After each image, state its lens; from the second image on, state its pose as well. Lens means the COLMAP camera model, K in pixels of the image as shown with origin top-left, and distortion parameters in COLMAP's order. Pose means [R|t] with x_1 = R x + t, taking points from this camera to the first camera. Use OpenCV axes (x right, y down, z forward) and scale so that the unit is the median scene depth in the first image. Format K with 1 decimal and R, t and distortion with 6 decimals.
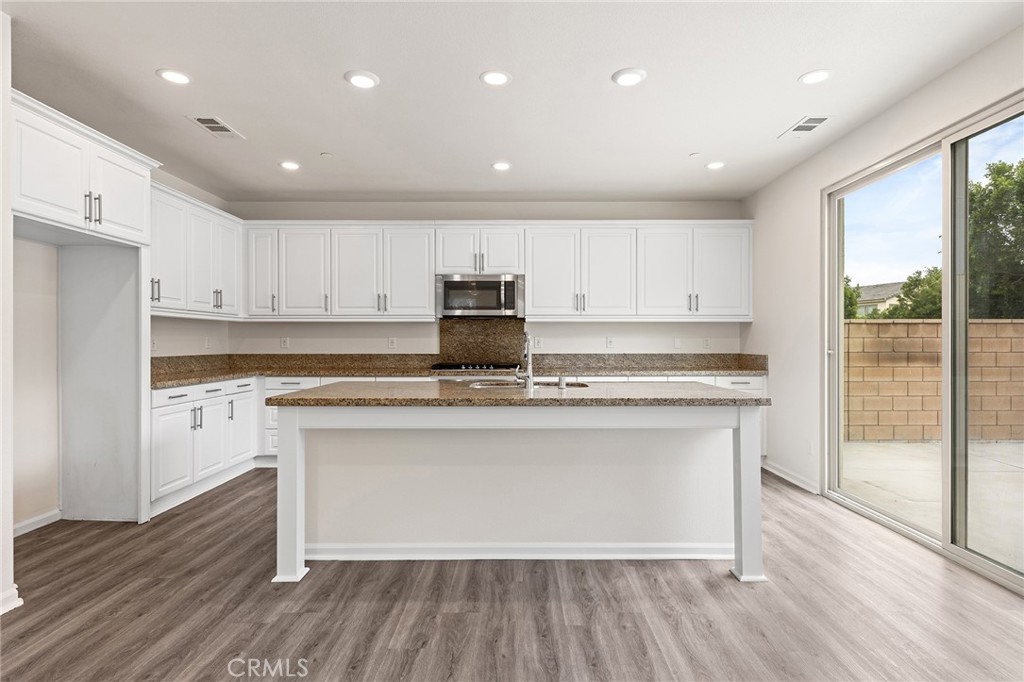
lens RADIAL K [[562.1, 0, 530.0], [0, 562.1, 336.6], [0, 0, 1]] dist [0.007631, -0.003190]
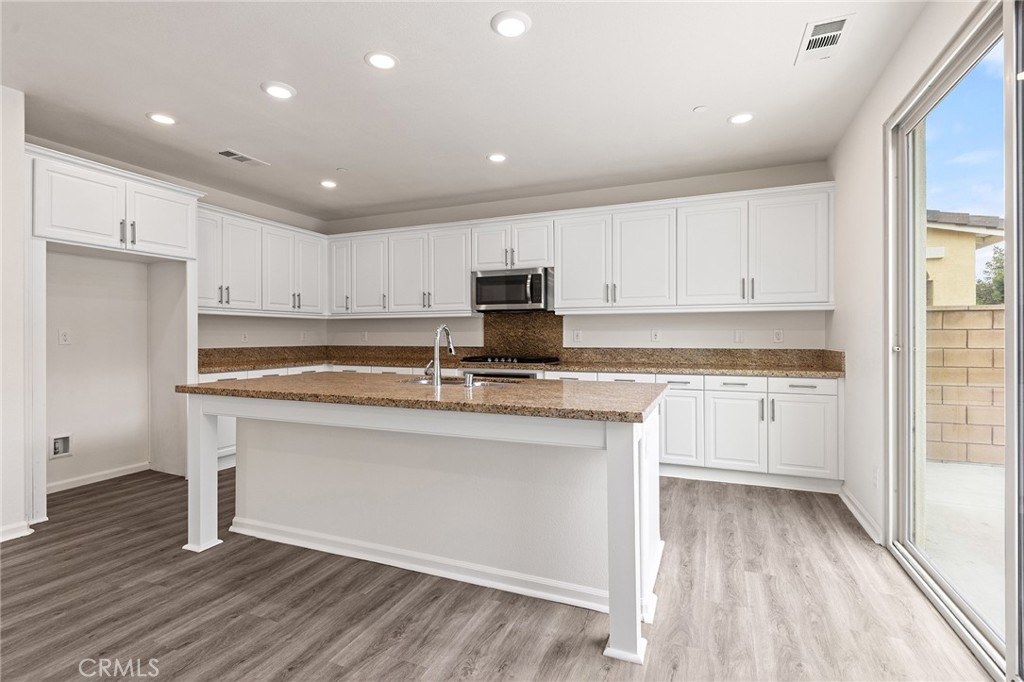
lens RADIAL K [[495.3, 0, 509.3], [0, 495.3, 331.4], [0, 0, 1]] dist [0.009089, -0.004623]
pose [[0.913370, -0.004434, -0.407107, 0.369464], [0.005081, 0.999987, 0.000507, 0.002276], [0.407099, -0.002532, 0.913380, 0.240944]]
